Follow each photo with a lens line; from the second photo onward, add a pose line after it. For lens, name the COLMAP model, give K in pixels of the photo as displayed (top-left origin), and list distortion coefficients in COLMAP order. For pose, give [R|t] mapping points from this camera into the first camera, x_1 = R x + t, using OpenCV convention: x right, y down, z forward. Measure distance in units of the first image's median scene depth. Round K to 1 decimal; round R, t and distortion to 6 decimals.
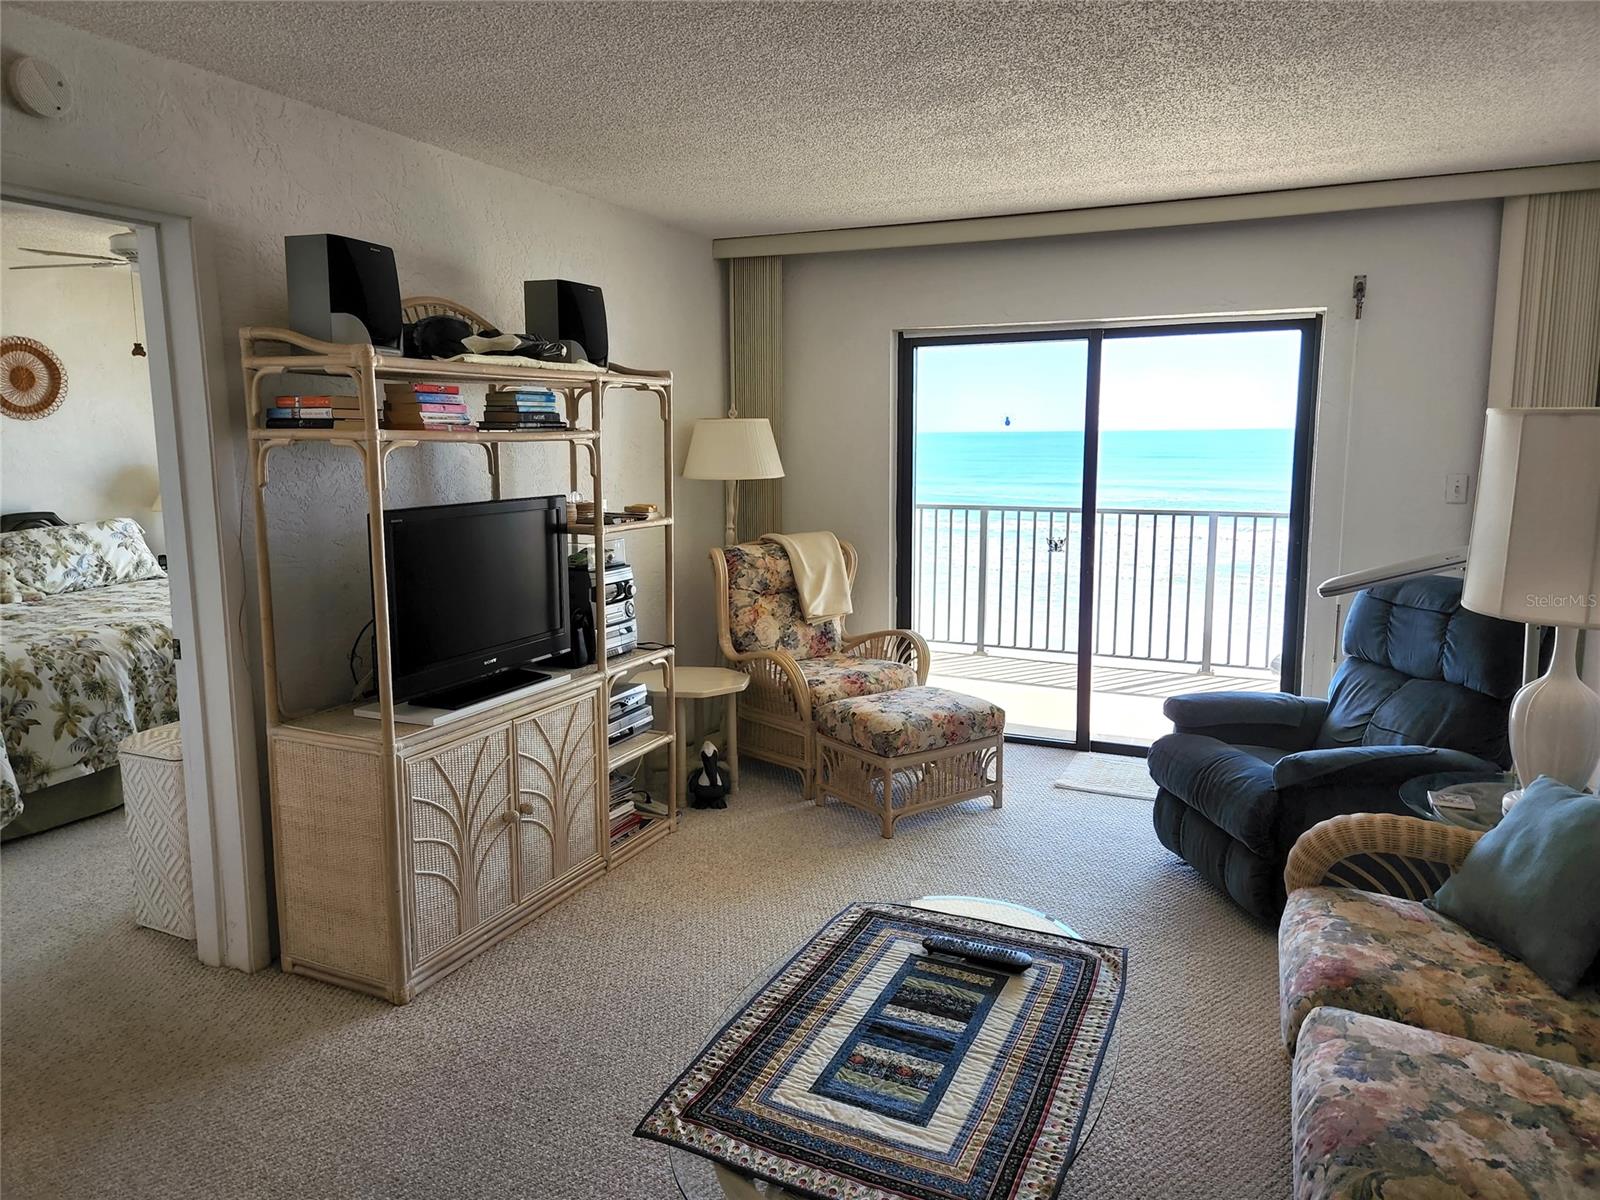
lens RADIAL K [[1070.1, 0, 781.8], [0, 1070.1, 574.3], [0, 0, 1]] dist [0.079765, -0.067055]
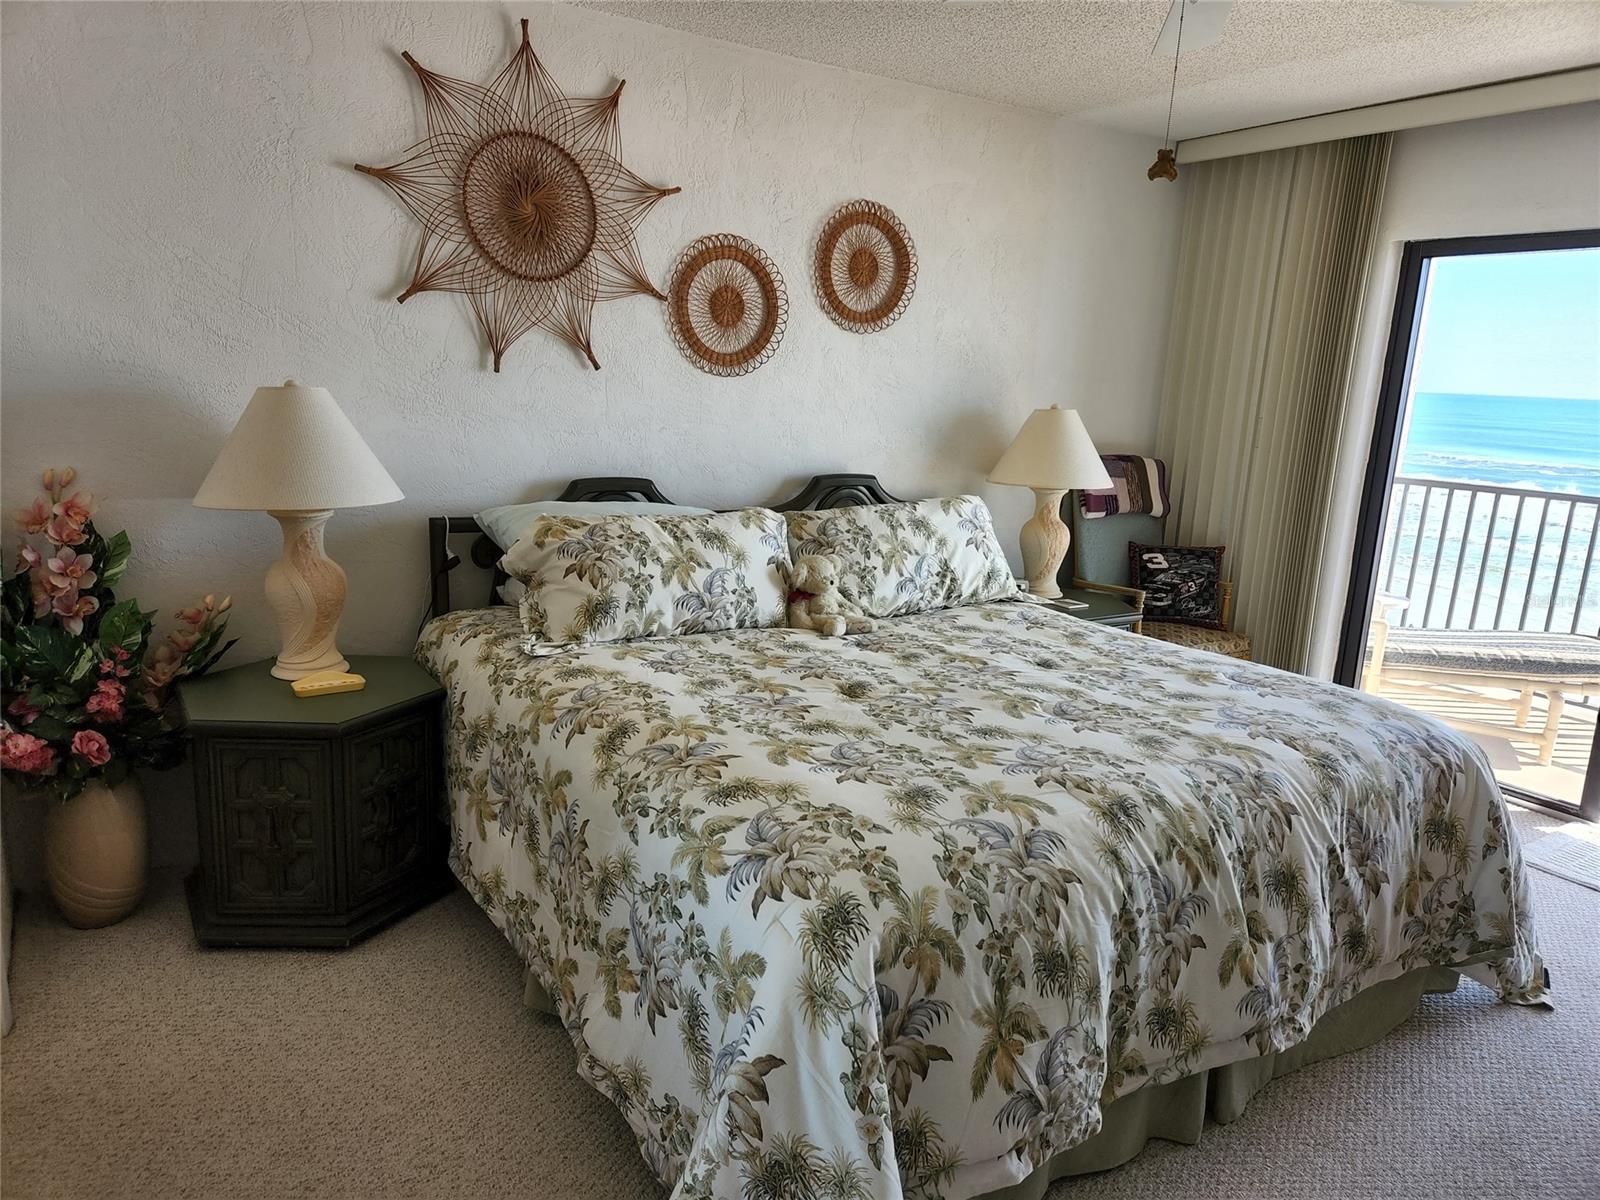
lens RADIAL K [[1070.1, 0, 793.4], [0, 1070.1, 601.6], [0, 0, 1]] dist [0.079765, -0.067055]
pose [[0.844335, 0.158918, -0.511707, -0.504034], [-0.121790, 0.986928, 0.105547, -0.060870], [0.521791, -0.026796, 0.852652, 0.579819]]
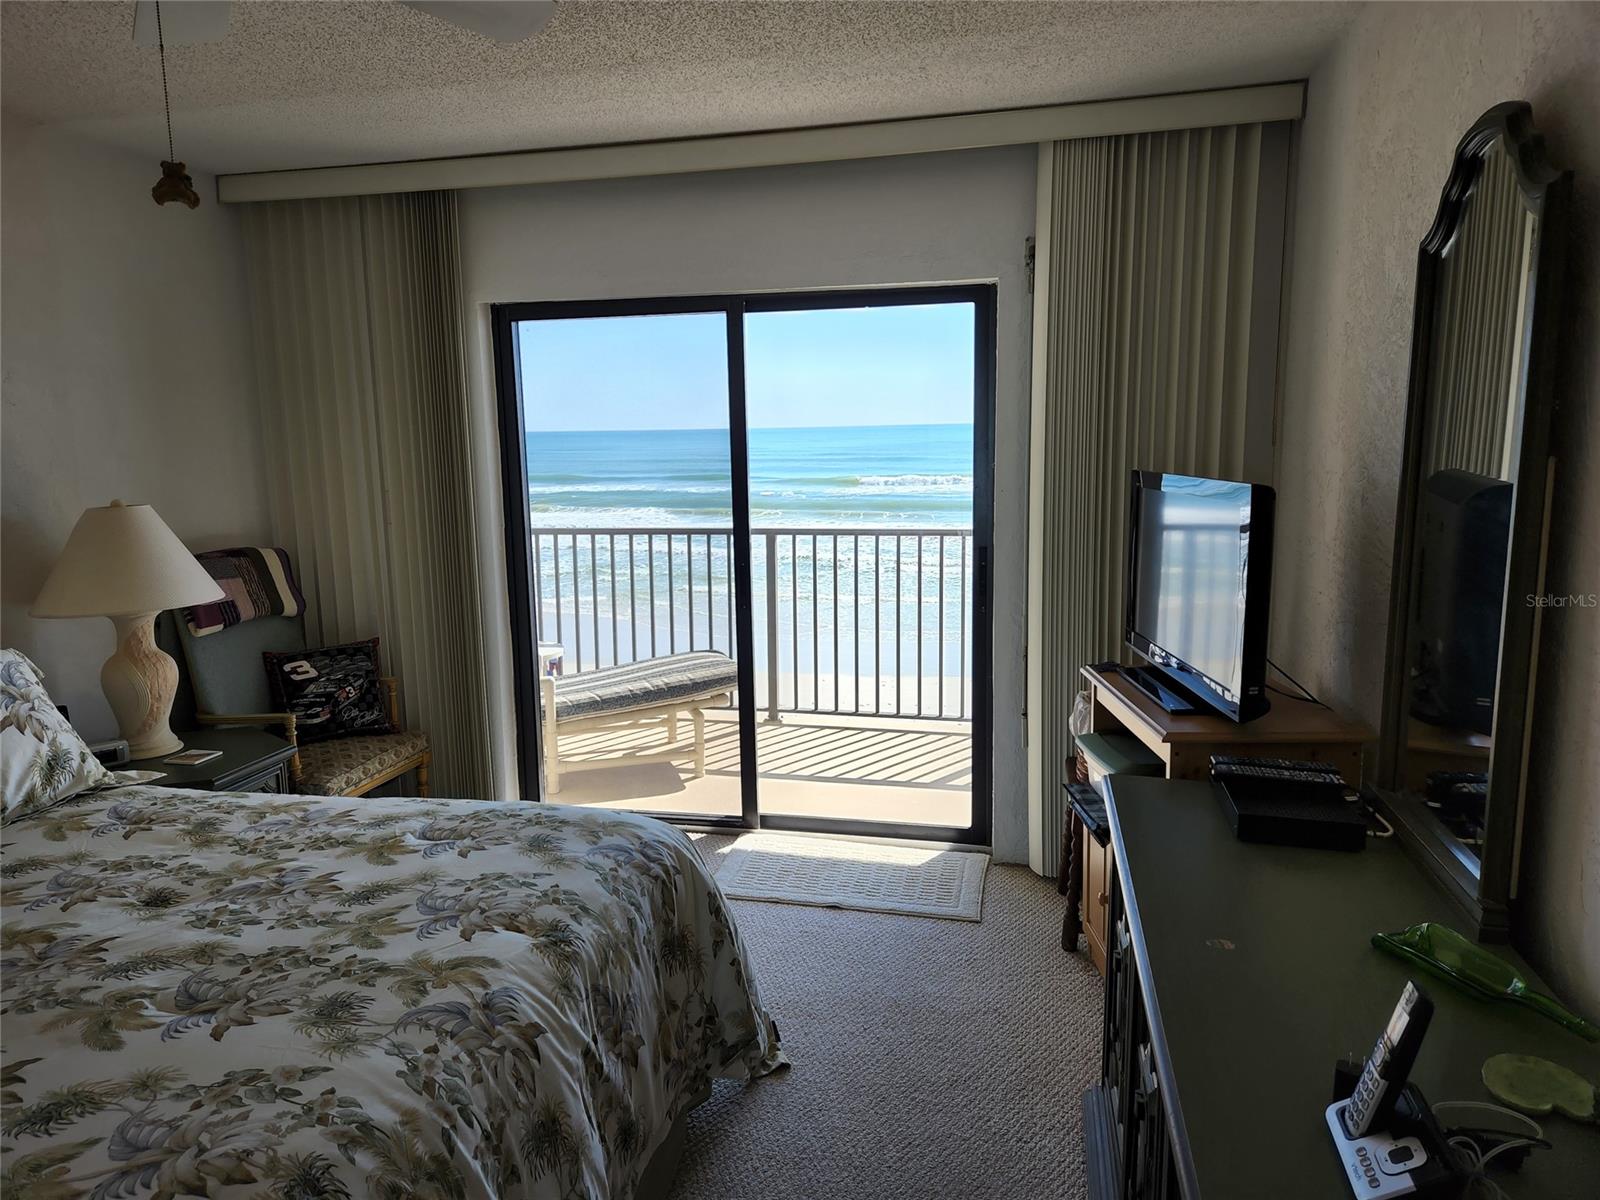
lens RADIAL K [[1070.1, 0, 784.7], [0, 1070.1, 589.1], [0, 0, 1]] dist [0.079765, -0.067055]
pose [[0.980970, -0.038447, 0.190315, -0.530543], [0.035586, 0.999197, 0.018428, -0.100368], [-0.190870, -0.011305, 0.981550, 0.725940]]
